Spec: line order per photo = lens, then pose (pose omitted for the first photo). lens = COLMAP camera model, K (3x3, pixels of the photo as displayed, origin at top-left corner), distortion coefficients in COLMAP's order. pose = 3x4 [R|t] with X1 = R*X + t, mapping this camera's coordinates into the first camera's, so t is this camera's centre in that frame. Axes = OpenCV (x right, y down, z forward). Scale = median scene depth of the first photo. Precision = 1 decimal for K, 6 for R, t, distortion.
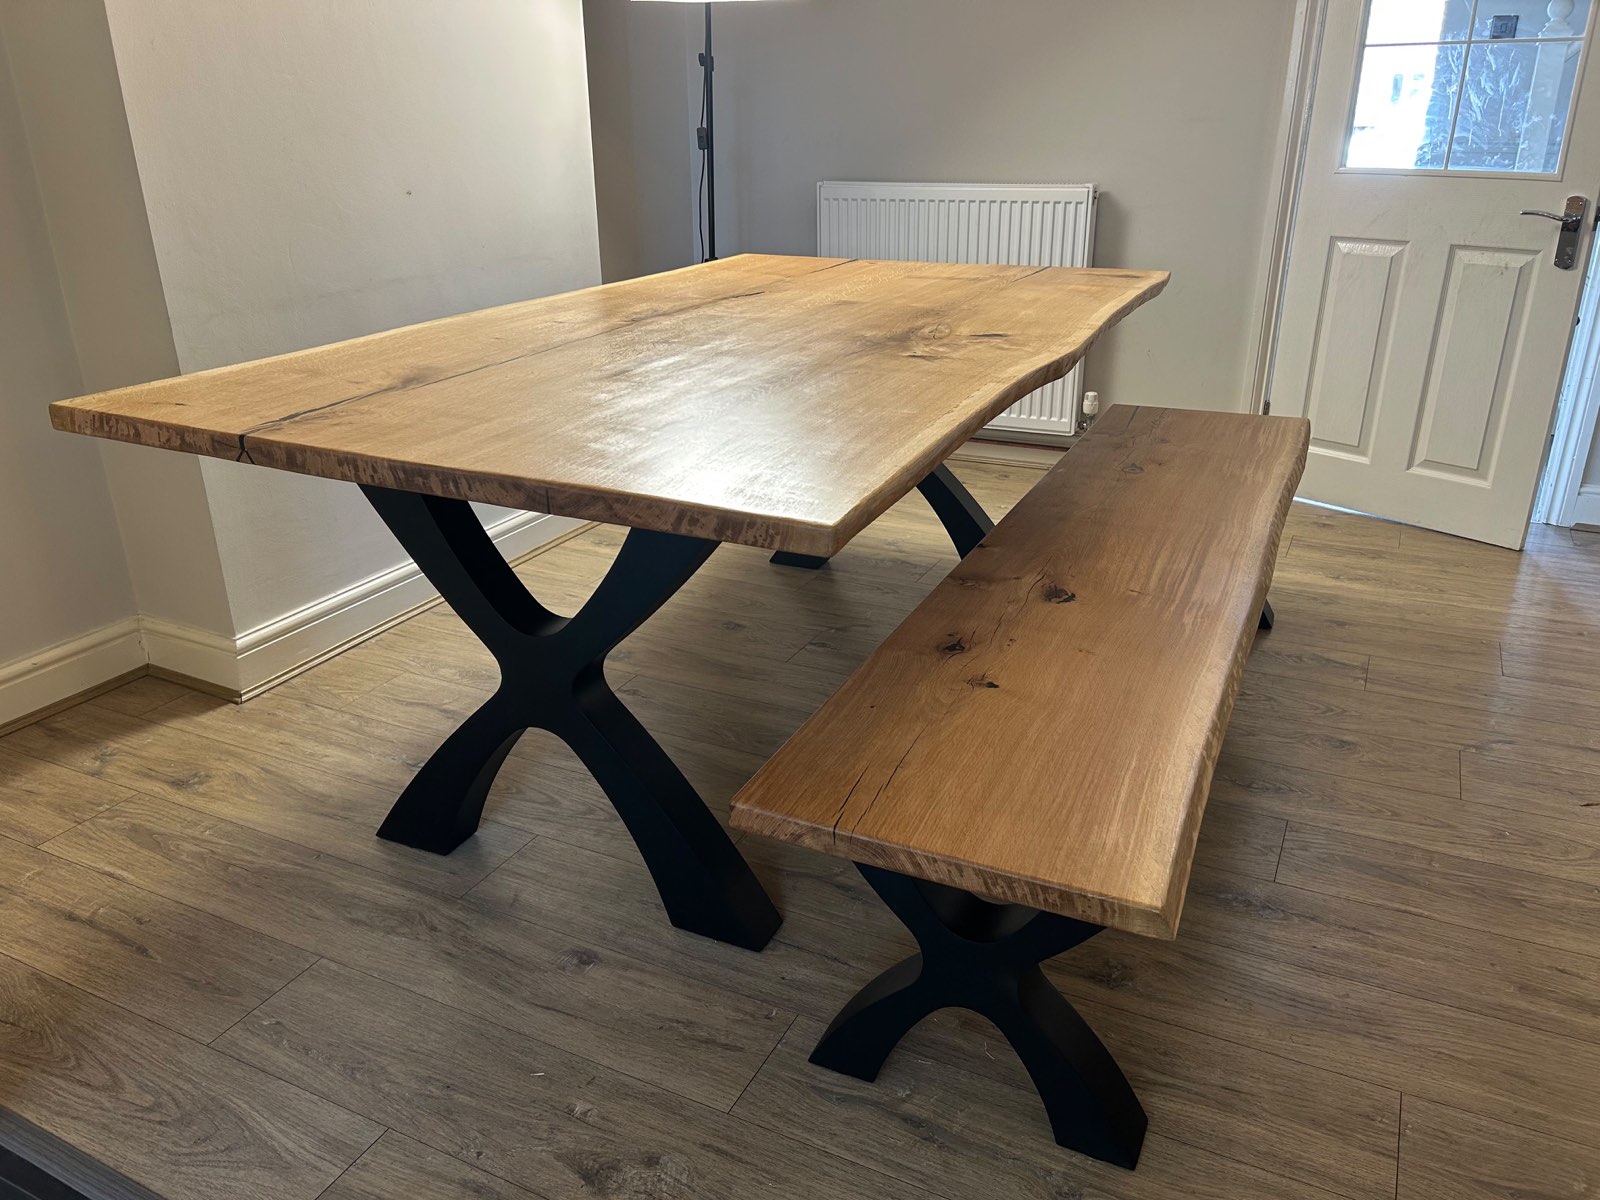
lens RADIAL K [[1199.5, 0, 782.2], [0, 1199.5, 593.8], [0, 0, 1]] dist [0.058354, -0.064427]
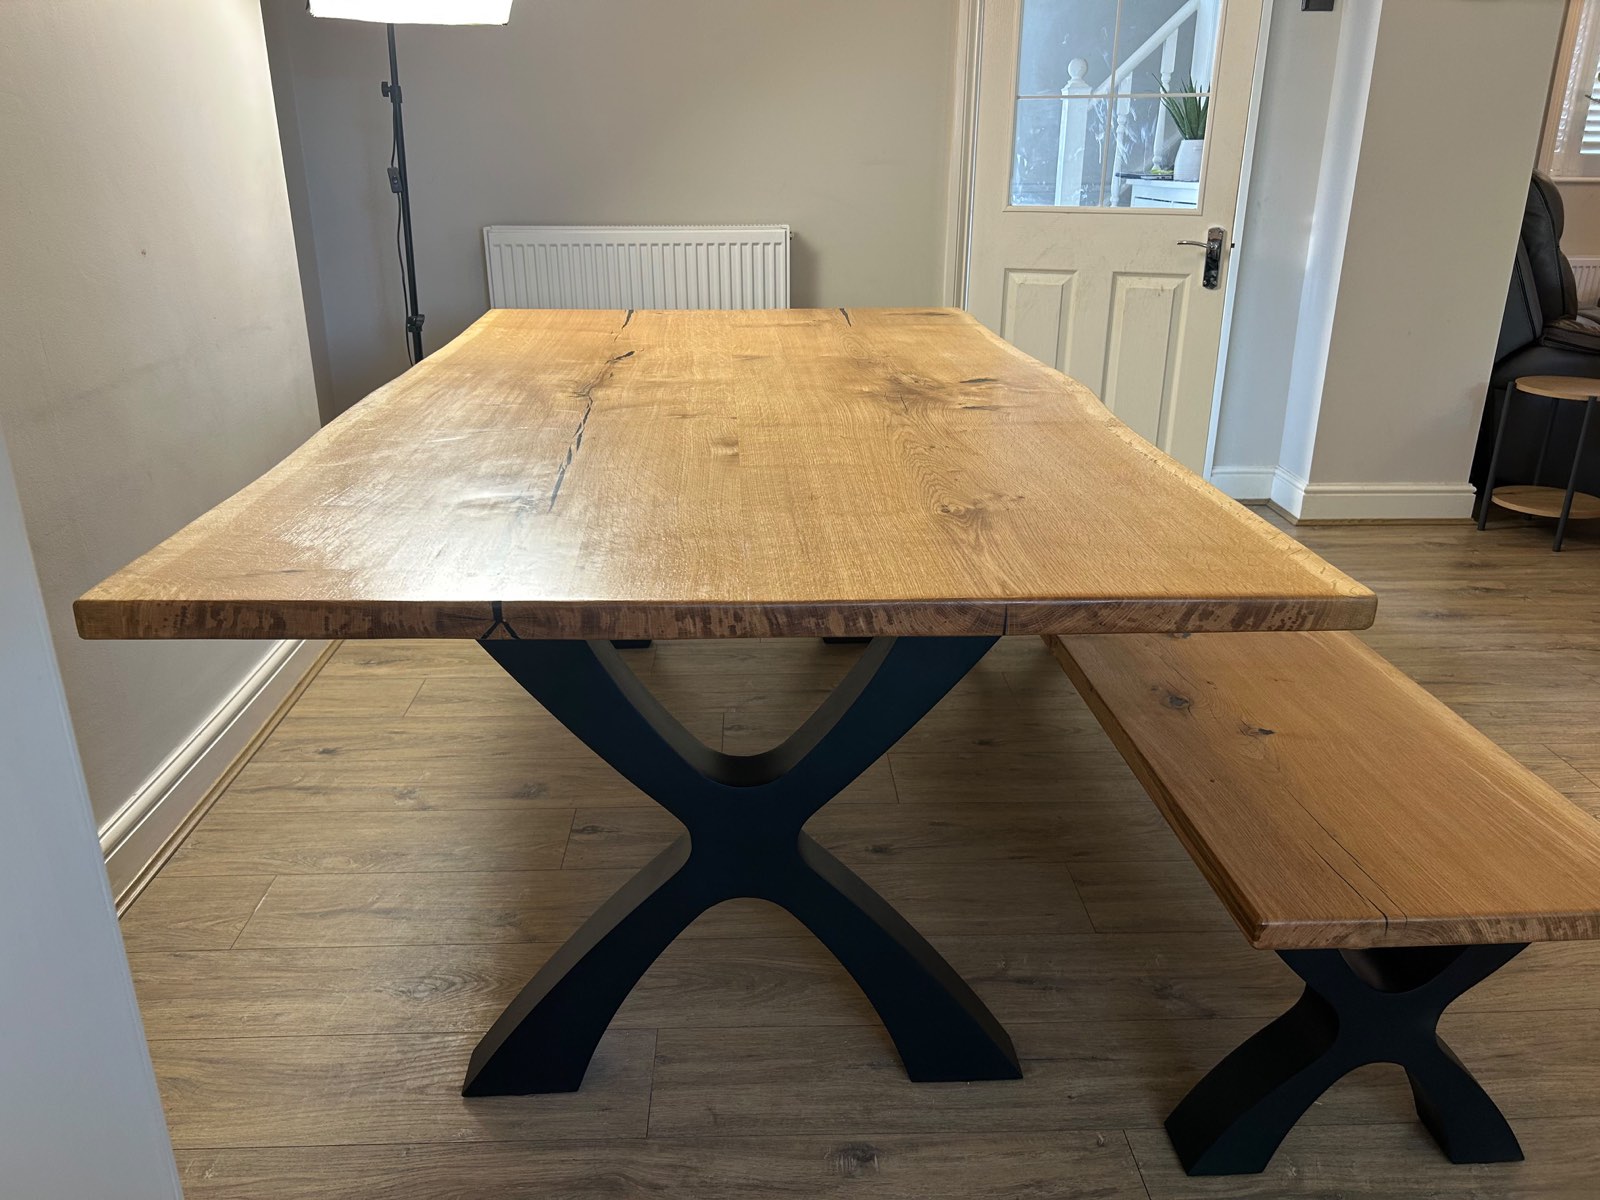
lens RADIAL K [[1202.7, 0, 778.1], [0, 1202.7, 602.4], [0, 0, 1]] dist [0.056571, -0.074268]
pose [[0.882204, -0.158459, 0.443403, -0.519202], [0.168953, 0.985494, 0.016036, -0.096042], [-0.439512, 0.060767, 0.896179, 0.247186]]
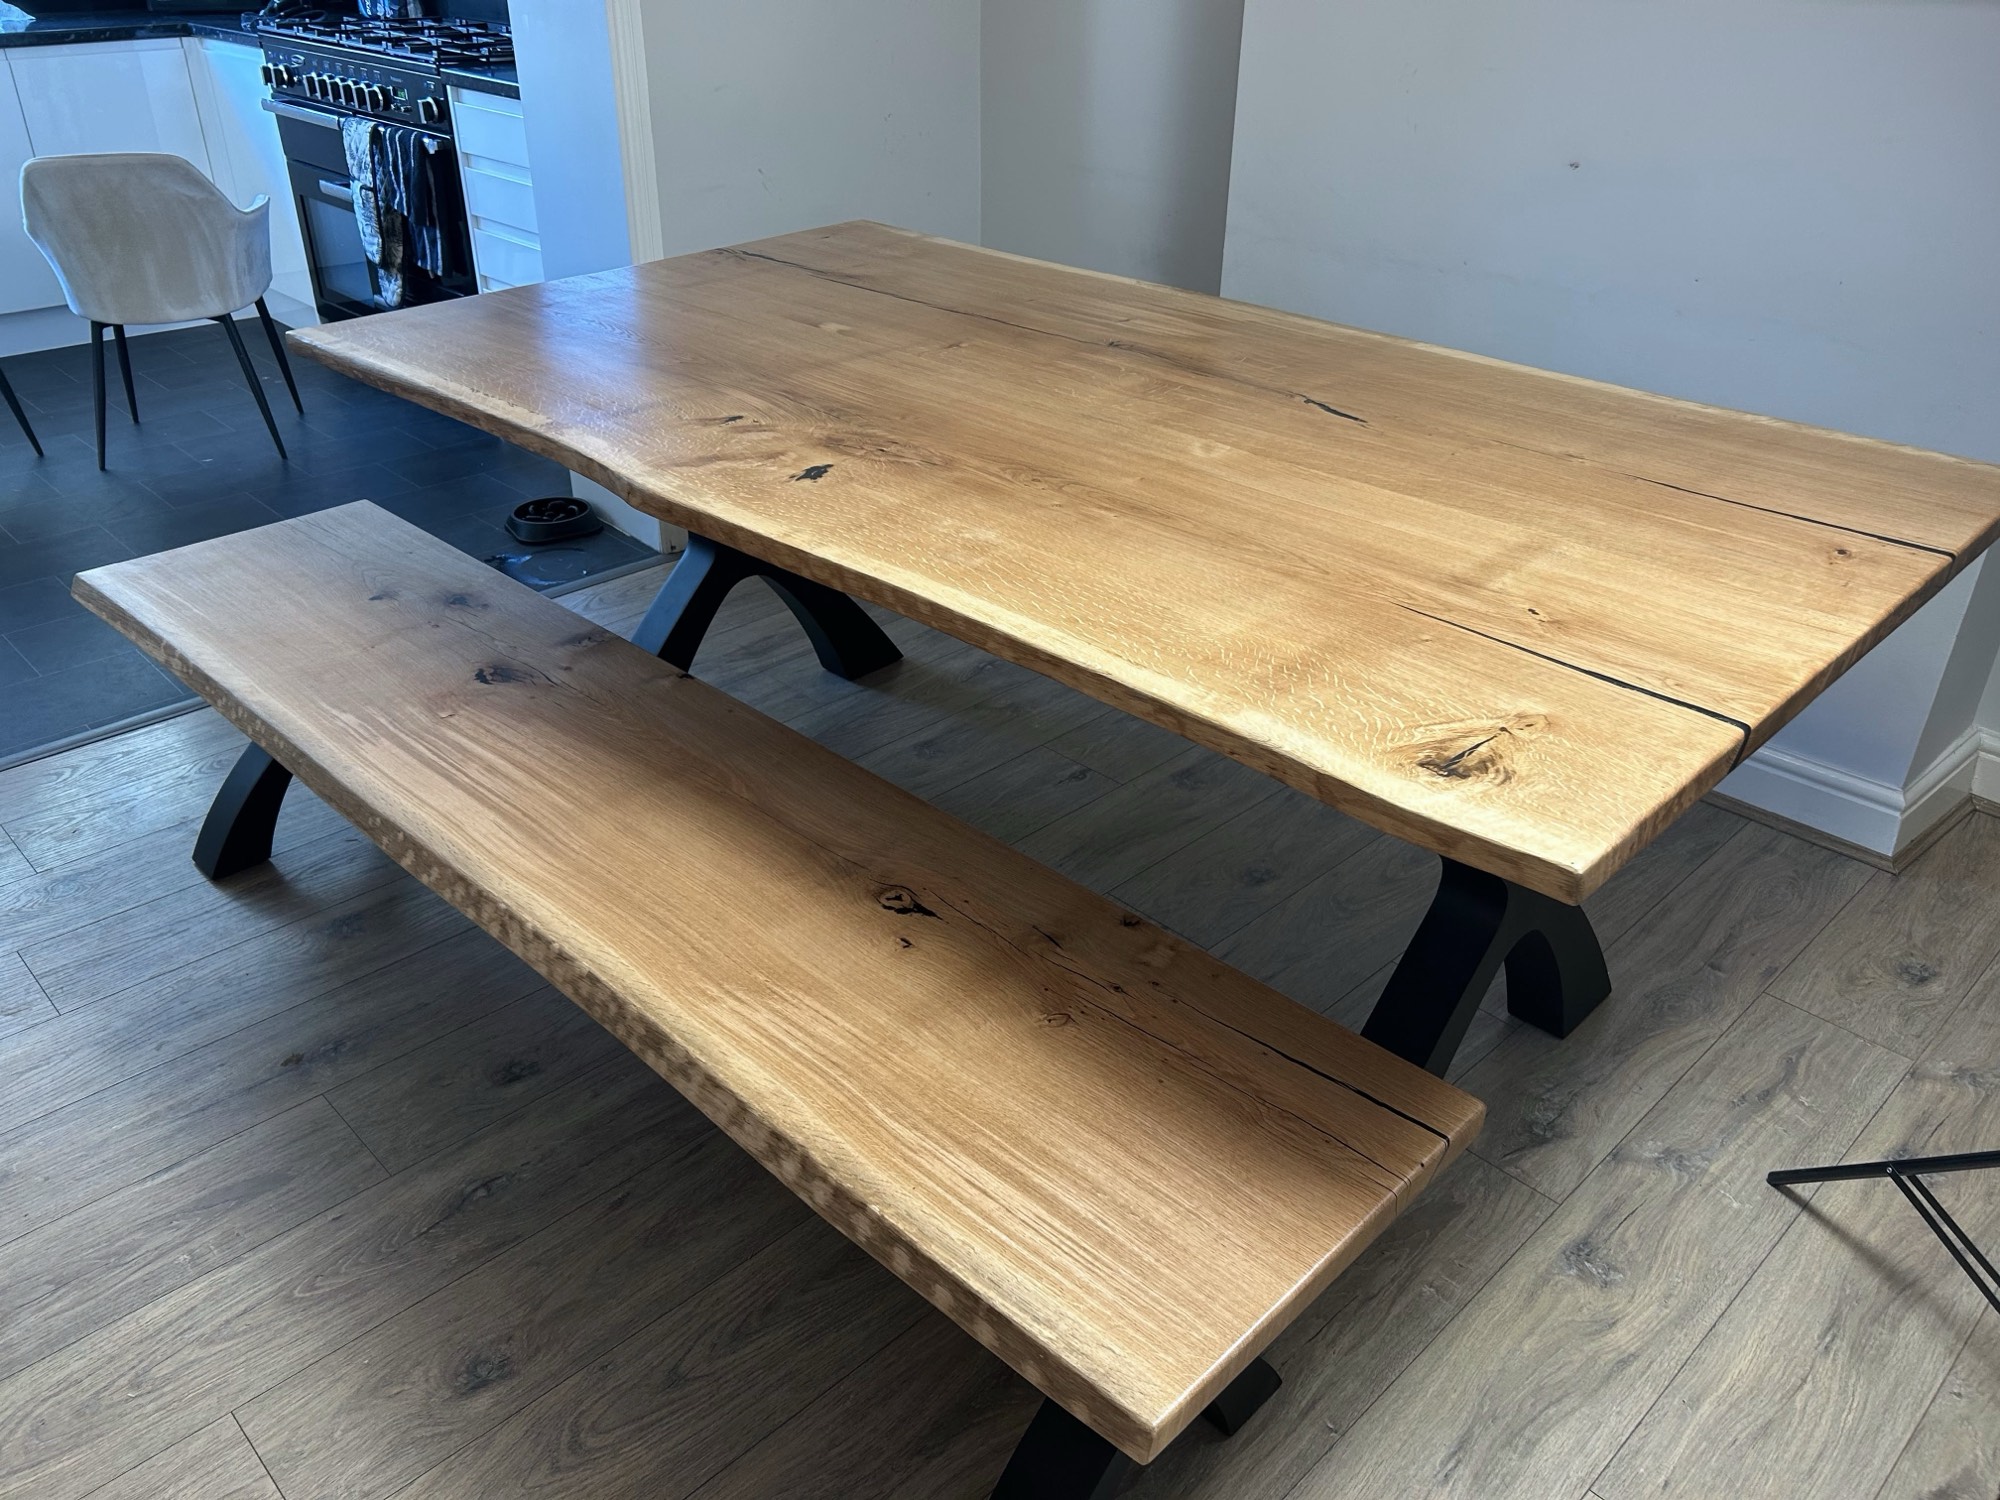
lens RADIAL K [[1474.9, 0, 1000.0], [0, 1474.9, 750.0], [0, 0, 1]] dist [0.053665, -0.069039]
pose [[-0.311234, 0.484617, -0.817484, 1.038405], [-0.360748, 0.735574, 0.573404, -0.716490], [0.879201, 0.473369, -0.054110, 1.440557]]
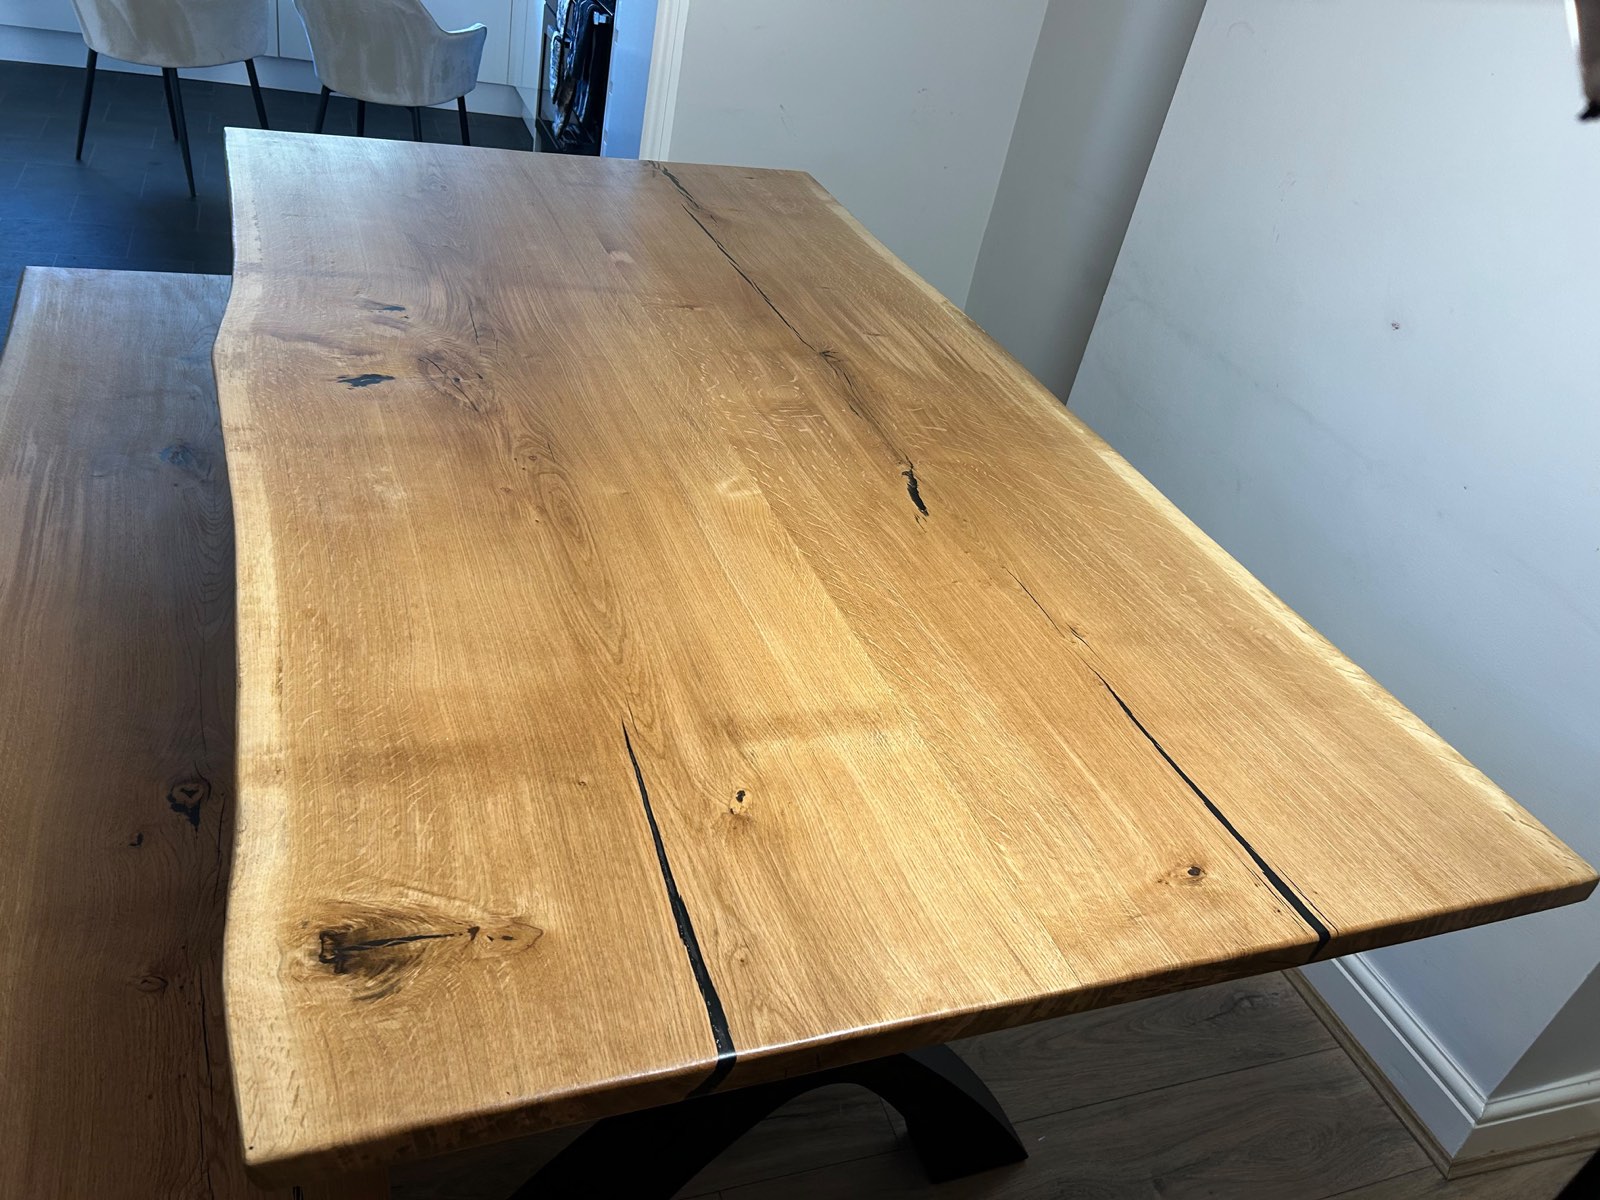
lens RADIAL K [[1186.4, 0, 803.7], [0, 1186.4, 576.8], [0, 0, 1]] dist [0.078525, -0.141143]
pose [[-0.667427, 0.303334, -0.680095, 0.606859], [-0.439384, 0.576950, 0.688528, -0.878463], [0.601235, 0.758365, -0.251792, 1.689632]]
